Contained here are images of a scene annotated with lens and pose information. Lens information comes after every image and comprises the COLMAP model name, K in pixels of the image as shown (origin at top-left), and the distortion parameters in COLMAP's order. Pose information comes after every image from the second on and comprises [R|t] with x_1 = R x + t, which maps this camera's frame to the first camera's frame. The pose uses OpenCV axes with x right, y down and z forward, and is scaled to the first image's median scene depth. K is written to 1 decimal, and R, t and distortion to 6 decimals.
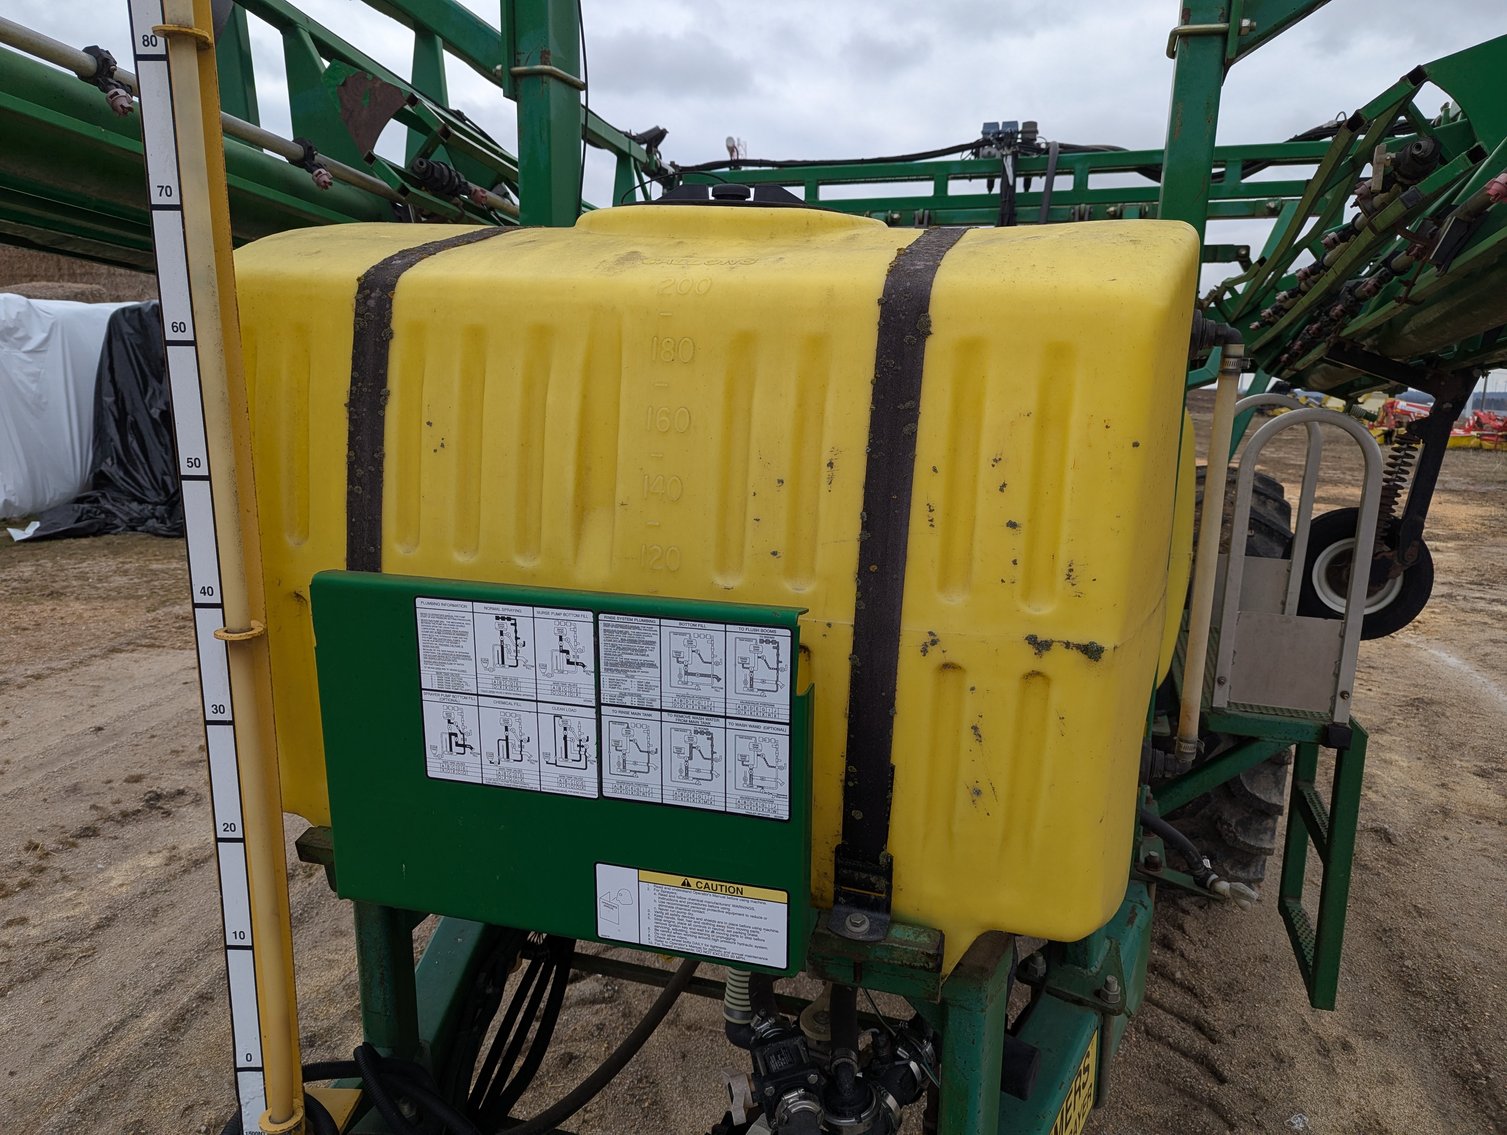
lens RADIAL K [[1074.4, 0, 743.3], [0, 1074.4, 573.4], [0, 0, 1]] dist [0.070214, -0.069348]
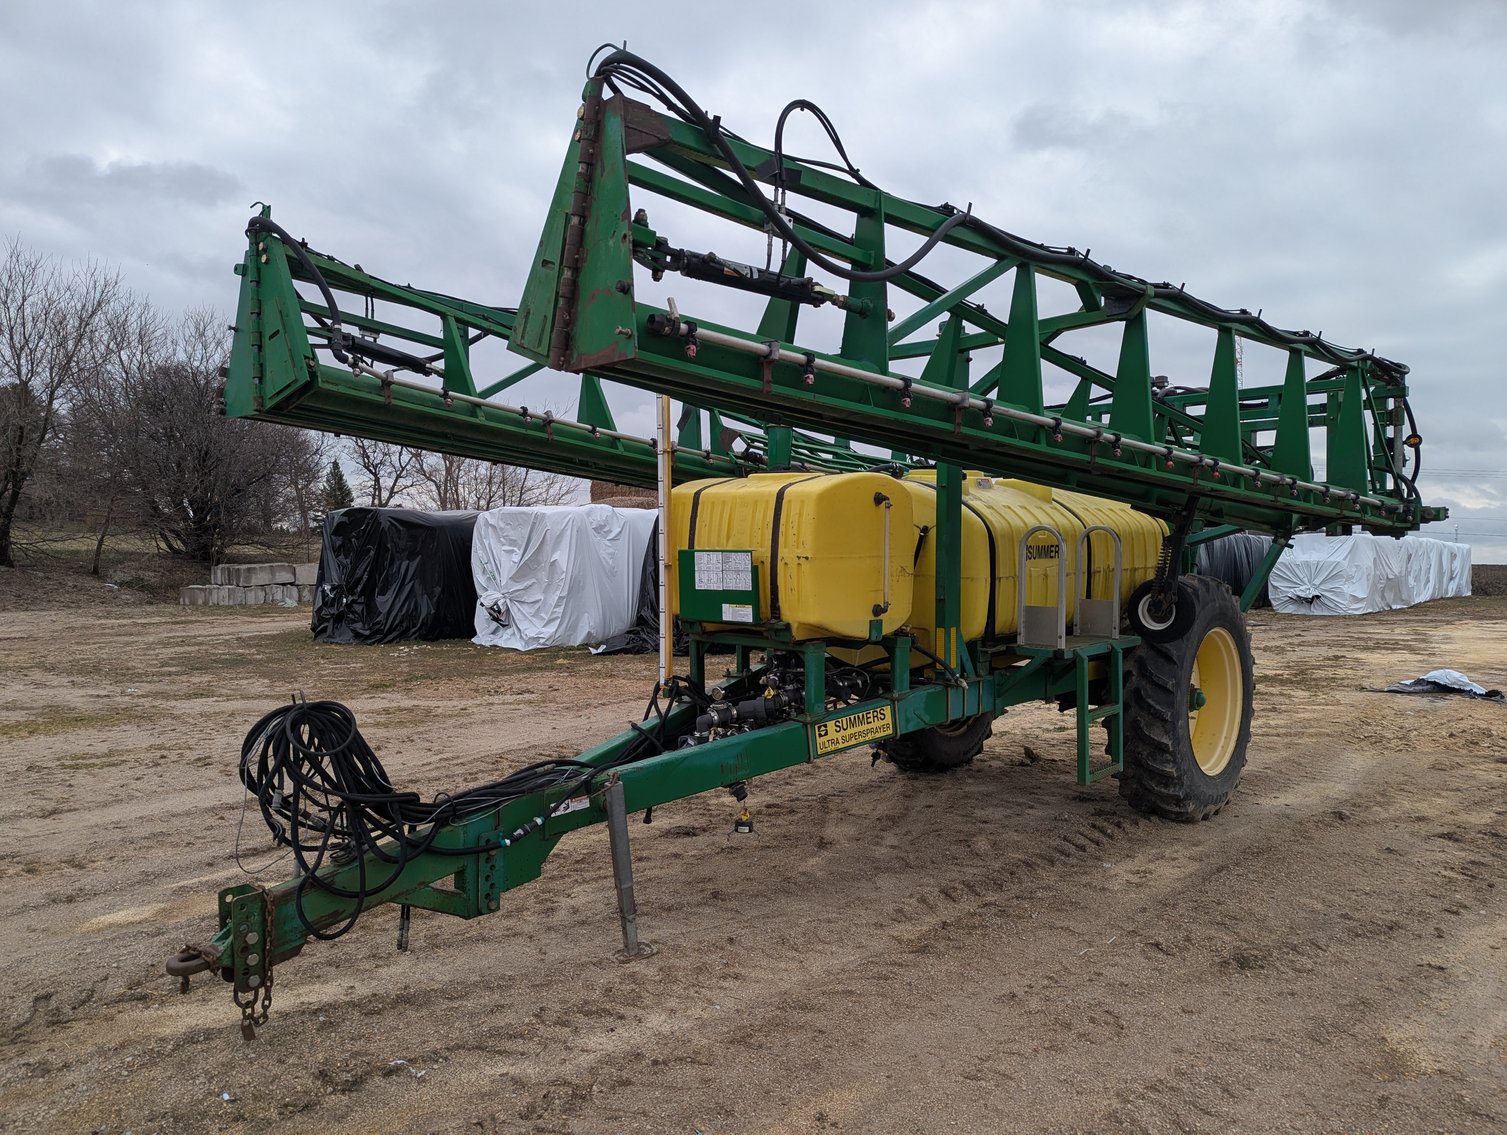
lens RADIAL K [[1074.4, 0, 743.3], [0, 1074.4, 573.4], [0, 0, 1]] dist [0.070214, -0.069348]
pose [[0.906138, -0.000329, -0.422982, 2.069457], [-0.074376, 0.984295, -0.160096, 0.922209], [0.416392, 0.176529, 0.891883, -3.450394]]
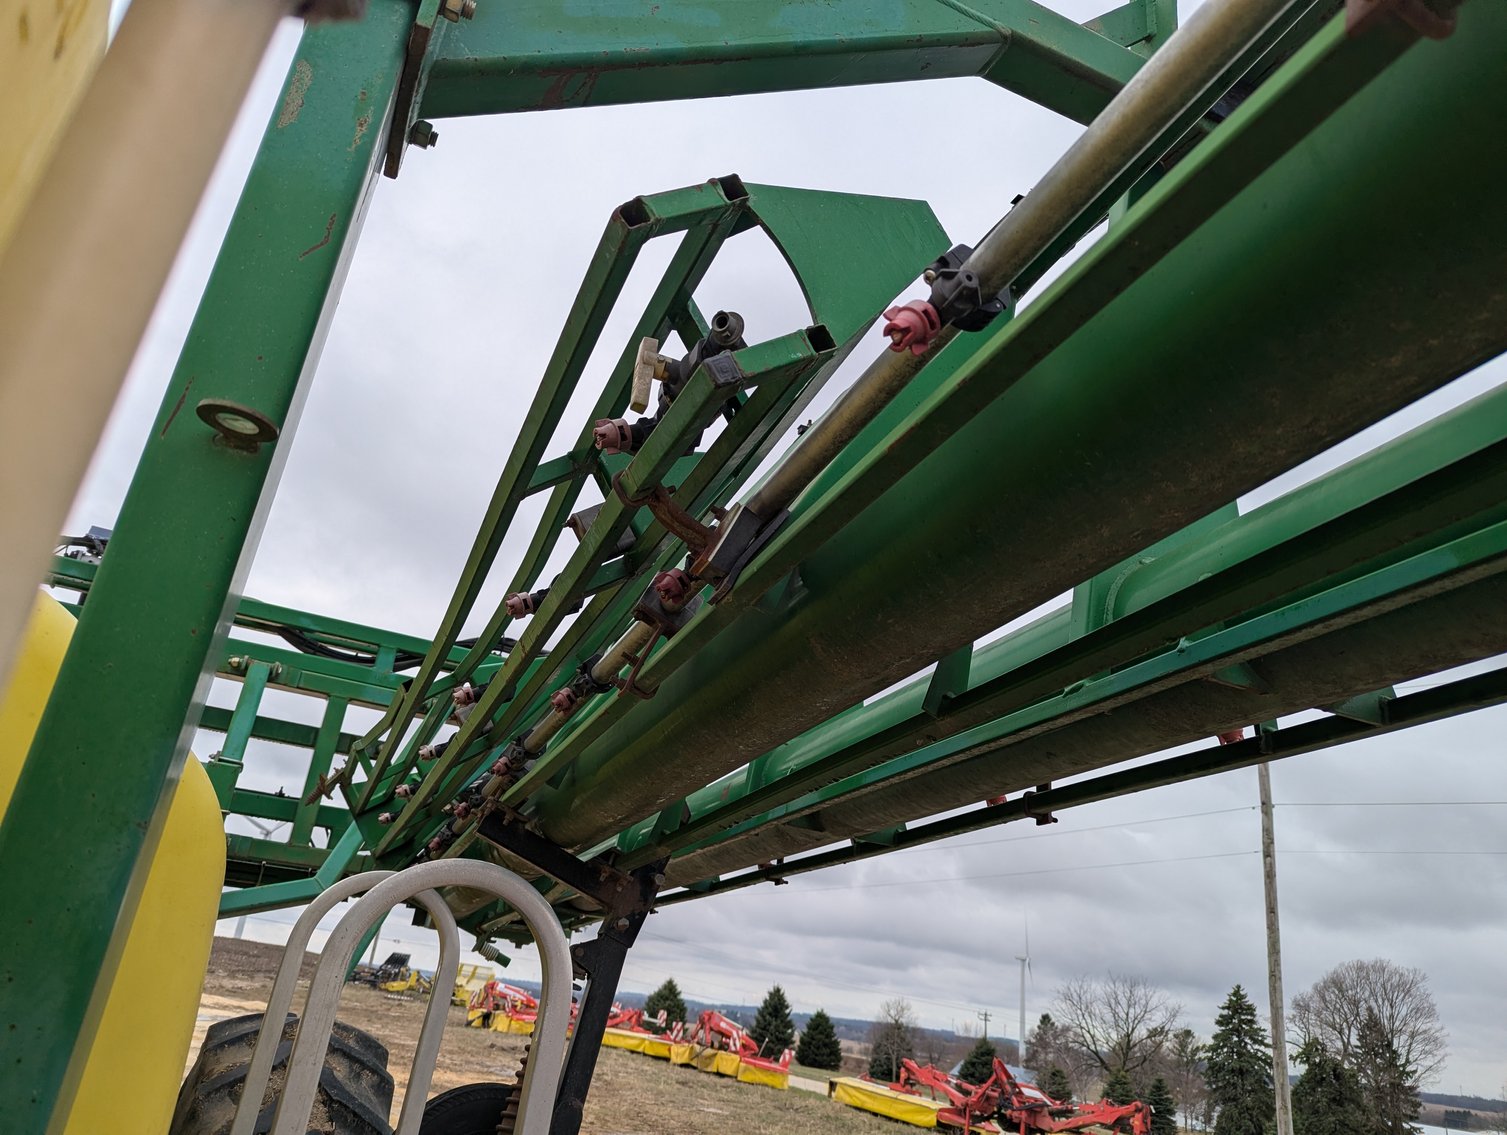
lens RADIAL K [[1074.4, 0, 743.3], [0, 1074.4, 573.4], [0, 0, 1]] dist [0.070214, -0.069348]
pose [[0.730196, 0.318053, 0.604696, 0.104013], [0.014070, 0.877856, -0.478717, -0.008199], [-0.683093, 0.358065, 0.636532, 0.211682]]
